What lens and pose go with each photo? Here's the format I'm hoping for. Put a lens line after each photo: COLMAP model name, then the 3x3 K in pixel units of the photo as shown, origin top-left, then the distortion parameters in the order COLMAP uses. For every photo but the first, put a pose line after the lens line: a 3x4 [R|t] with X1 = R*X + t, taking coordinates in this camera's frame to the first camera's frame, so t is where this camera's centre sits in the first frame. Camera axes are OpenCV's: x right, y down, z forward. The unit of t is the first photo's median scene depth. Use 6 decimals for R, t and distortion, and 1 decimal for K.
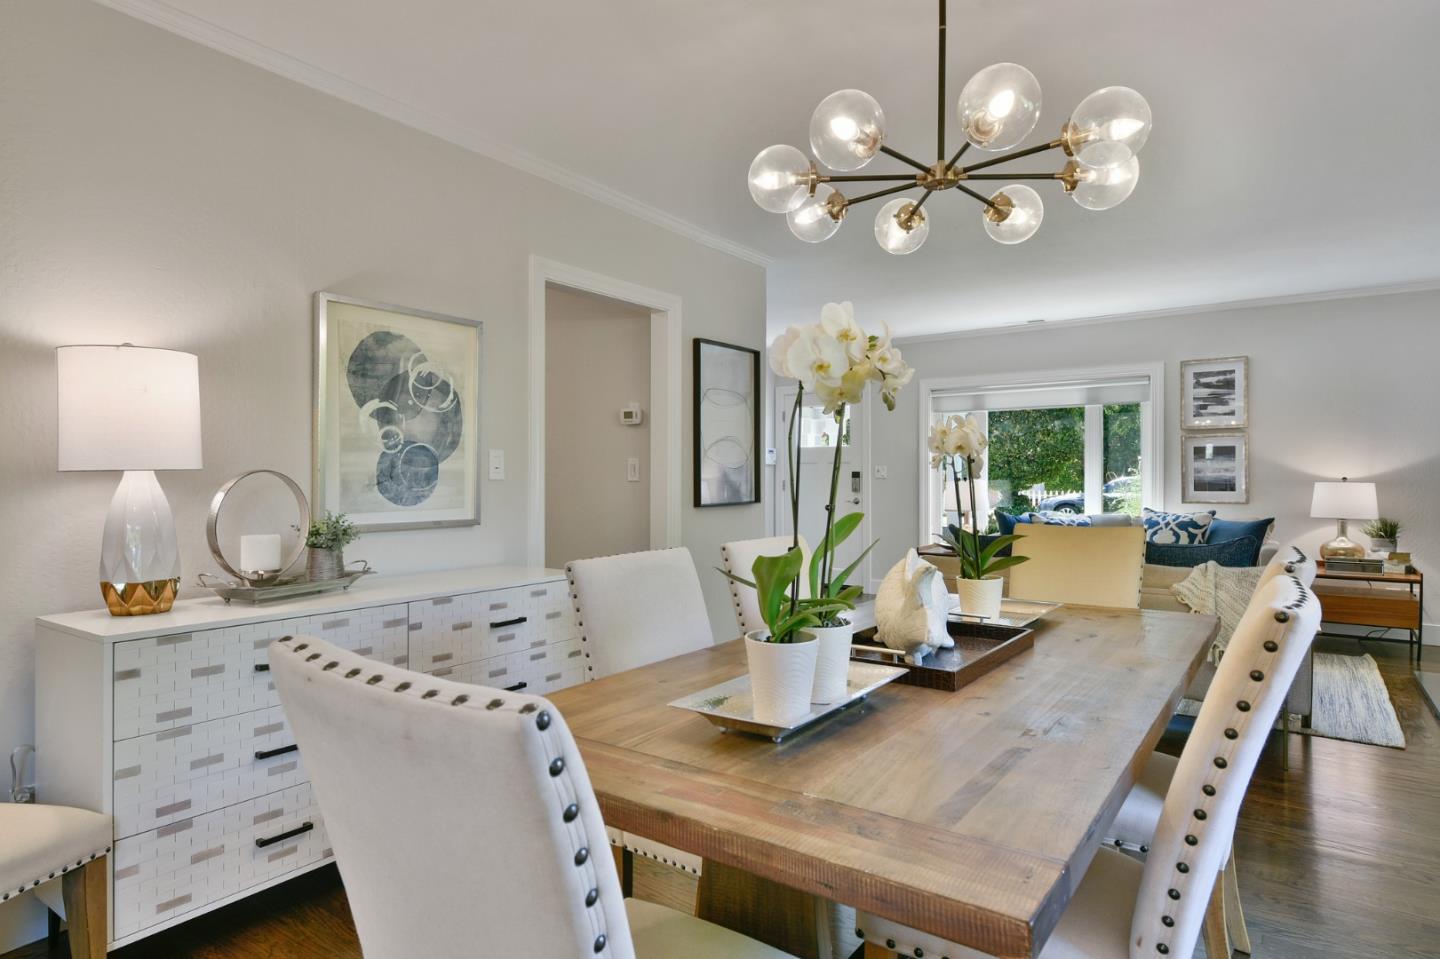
lens RADIAL K [[789.9, 0, 720.0], [0, 789.9, 479.5], [0, 0, 1]] dist [0.004964, -0.000228]
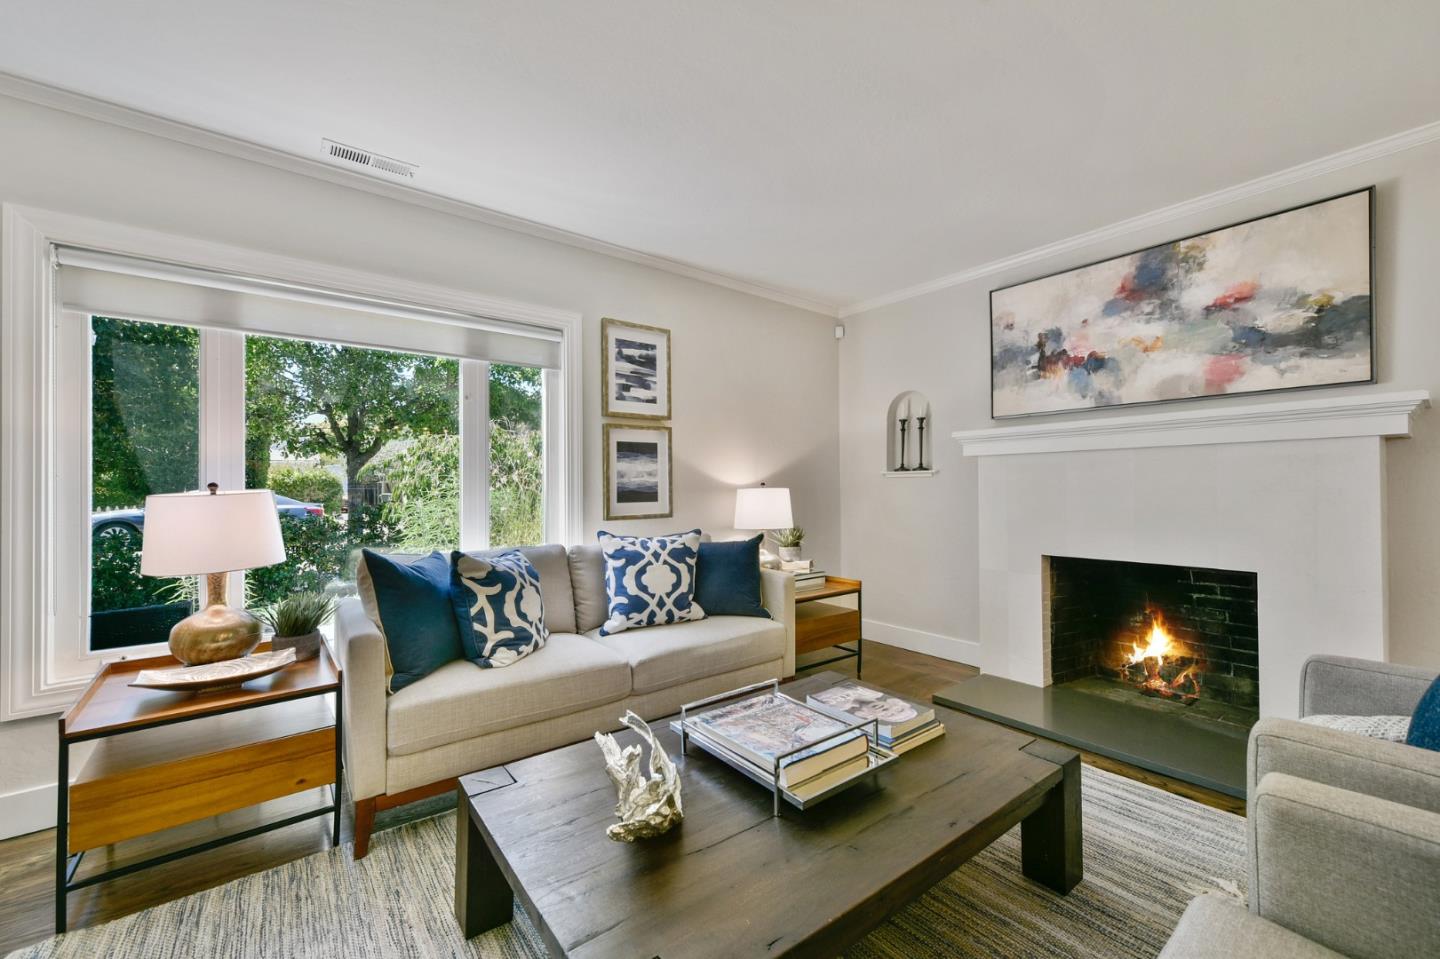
lens RADIAL K [[578.7, 0, 718.2], [0, 578.7, 486.3], [0, 0, 1]] dist [0.005867, -0.000376]
pose [[0.266582, -0.005258, 0.963798, 0.117321], [0.014543, 0.999893, 0.001432, 0.000090], [-0.963702, 0.013635, 0.266630, 0.786354]]
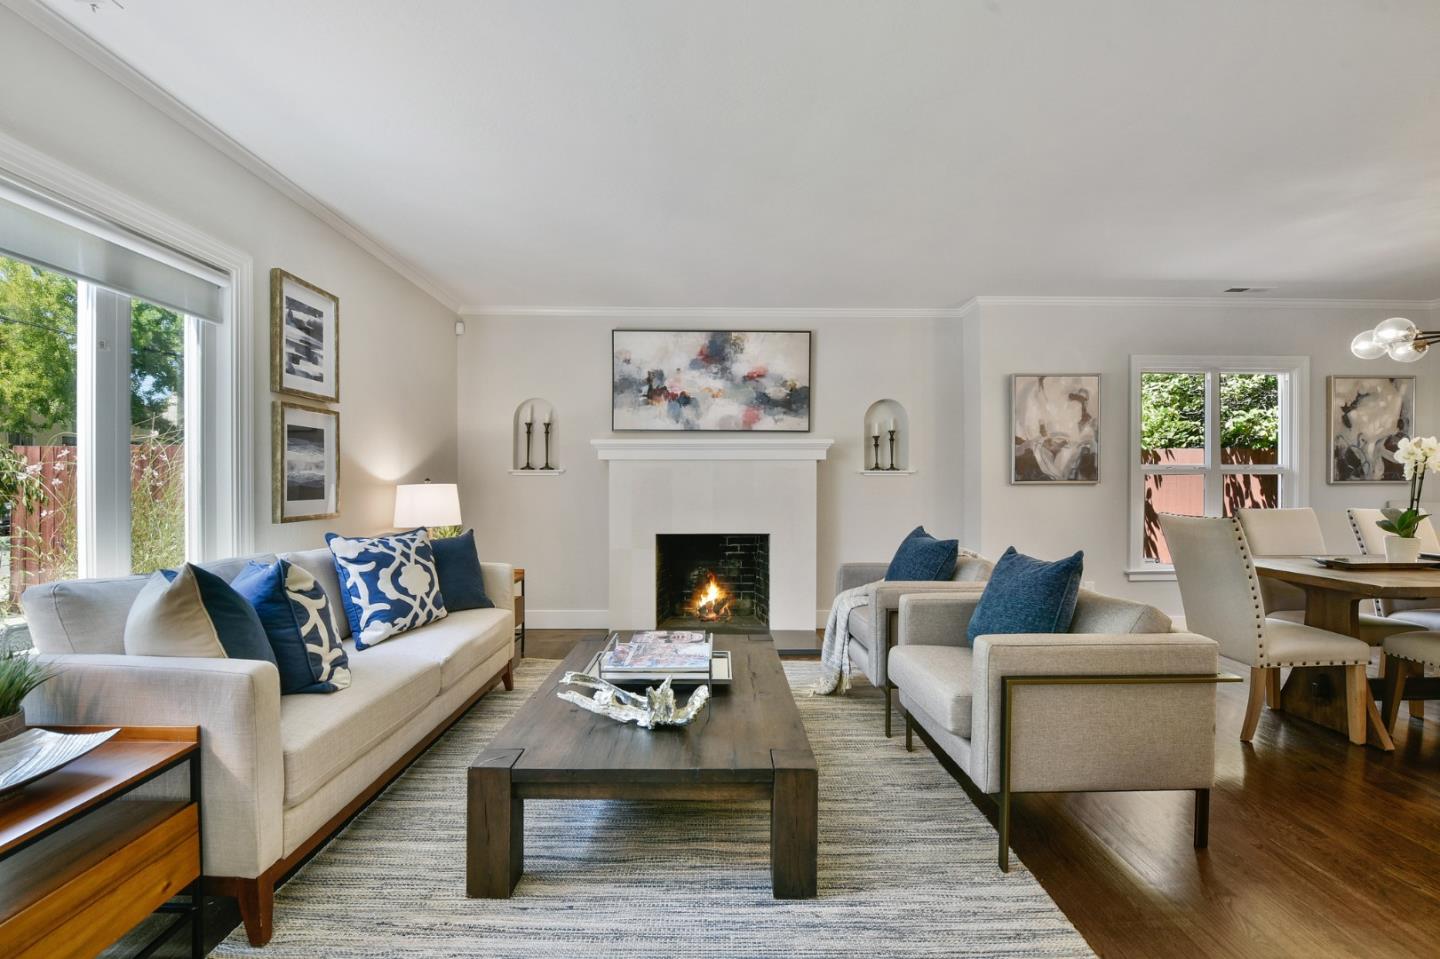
lens RADIAL K [[609.7, 0, 724.4], [0, 609.7, 496.1], [0, 0, 1]] dist [-0.001605, -0.000349]
pose [[-0.613145, -0.021417, 0.789680, 0.049406], [0.000496, 0.999622, 0.027496, -0.001070], [-0.789970, 0.017251, -0.612902, 1.041795]]
